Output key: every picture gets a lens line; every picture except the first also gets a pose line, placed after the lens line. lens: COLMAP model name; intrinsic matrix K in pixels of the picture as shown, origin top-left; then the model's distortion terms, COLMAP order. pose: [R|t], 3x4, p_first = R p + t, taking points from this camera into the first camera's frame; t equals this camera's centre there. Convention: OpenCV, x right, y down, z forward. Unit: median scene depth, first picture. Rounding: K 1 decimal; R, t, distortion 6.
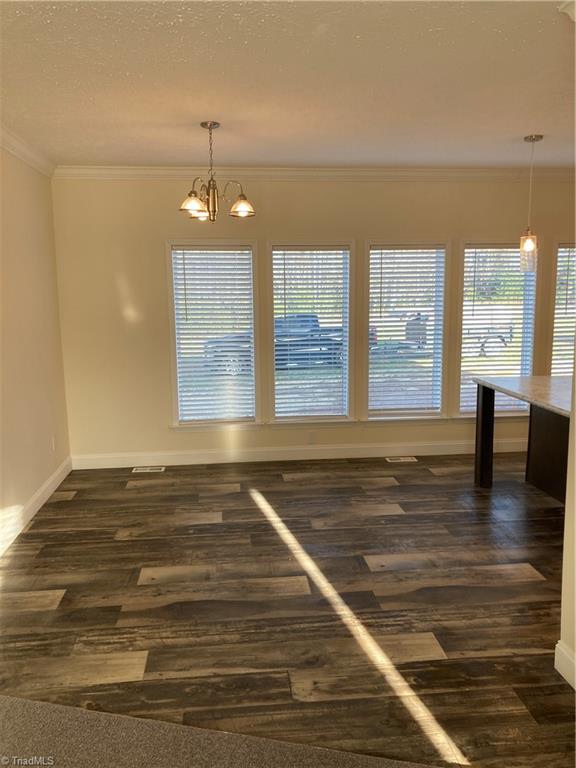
lens RADIAL K [[627.8, 0, 288.0], [0, 627.8, 384.0], [0, 0, 1]] dist [0.078403, -0.115282]
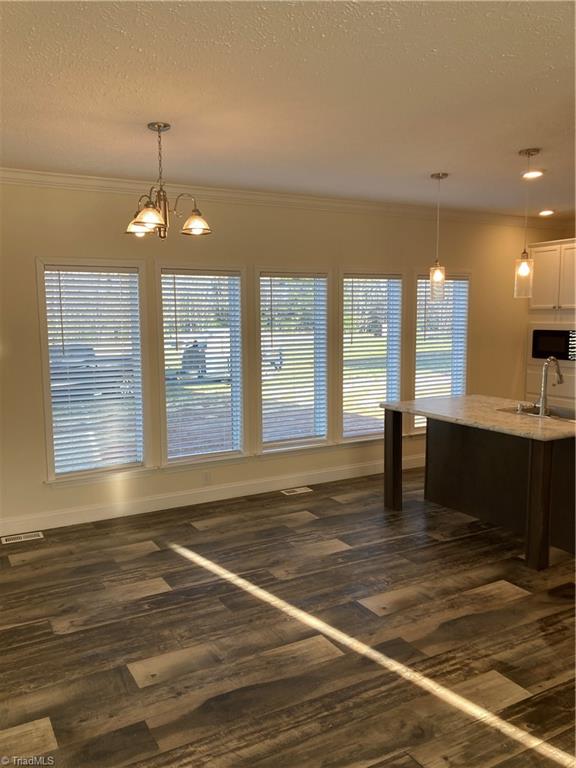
lens RADIAL K [[630.3, 0, 288.8], [0, 630.3, 392.1], [0, 0, 1]] dist [0.032788, 0.000499]
pose [[0.919481, -0.046478, 0.390378, -0.281582], [0.058292, 0.998129, -0.018462, -0.021763], [-0.388790, 0.039732, 0.920469, 0.140366]]
